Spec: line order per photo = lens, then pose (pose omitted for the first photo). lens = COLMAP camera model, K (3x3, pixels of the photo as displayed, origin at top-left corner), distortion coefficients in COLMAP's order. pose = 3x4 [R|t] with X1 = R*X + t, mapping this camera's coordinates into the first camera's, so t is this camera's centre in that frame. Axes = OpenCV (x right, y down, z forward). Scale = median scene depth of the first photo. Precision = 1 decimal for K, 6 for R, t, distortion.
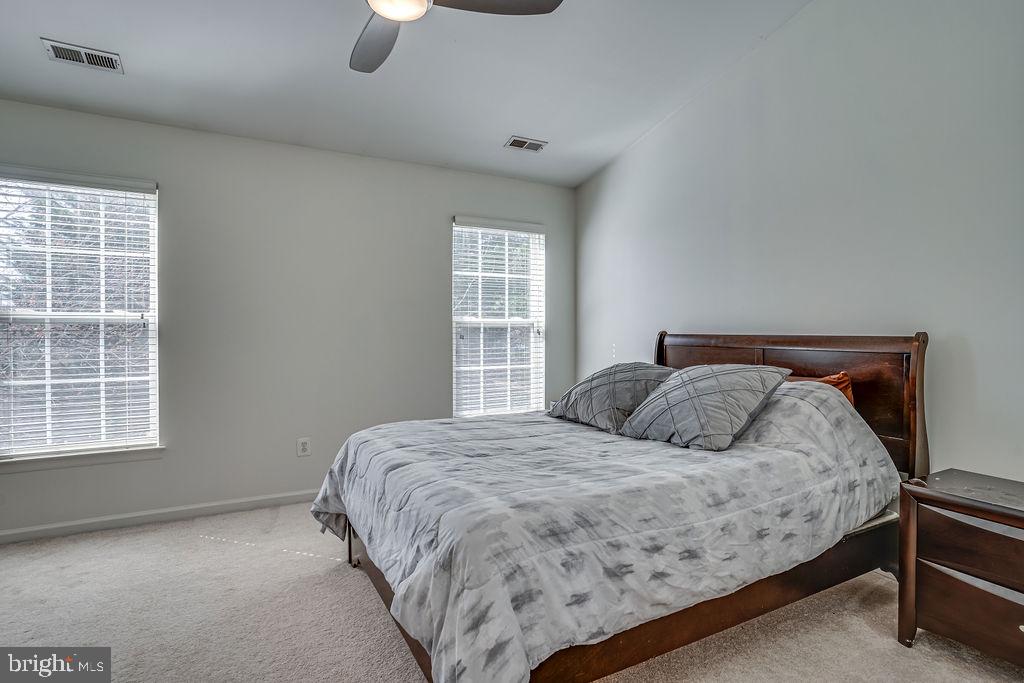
lens RADIAL K [[517.8, 0, 508.7], [0, 517.8, 339.6], [0, 0, 1]] dist [-0.057728, 0.024016]
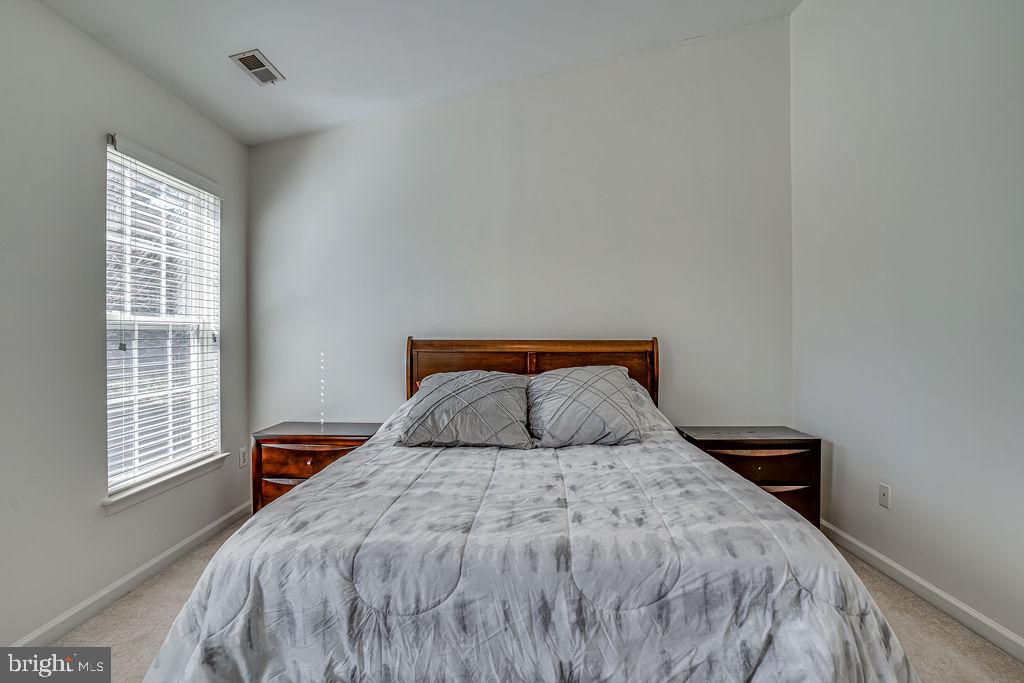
lens RADIAL K [[517.8, 0, 508.7], [0, 517.8, 339.6], [0, 0, 1]] dist [-0.057728, 0.024016]
pose [[0.487222, -0.007379, 0.873247, -0.396226], [0.013564, 0.999908, 0.000882, -0.008265], [-0.873173, 0.011415, 0.487277, 0.366868]]
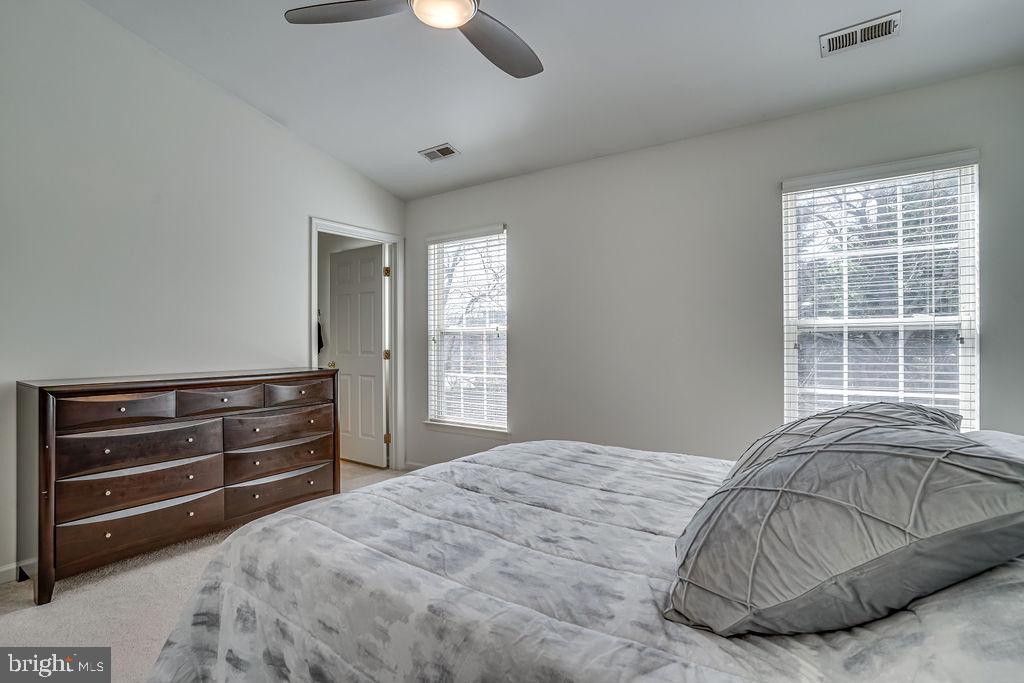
lens RADIAL K [[510.2, 0, 509.7], [0, 510.2, 333.5], [0, 0, 1]] dist [-0.084034, 0.047131]
pose [[0.438687, -0.017255, -0.898474, 0.372144], [-0.007864, 0.999704, -0.023039, -0.003903], [0.898606, 0.017173, 0.438421, 0.363995]]
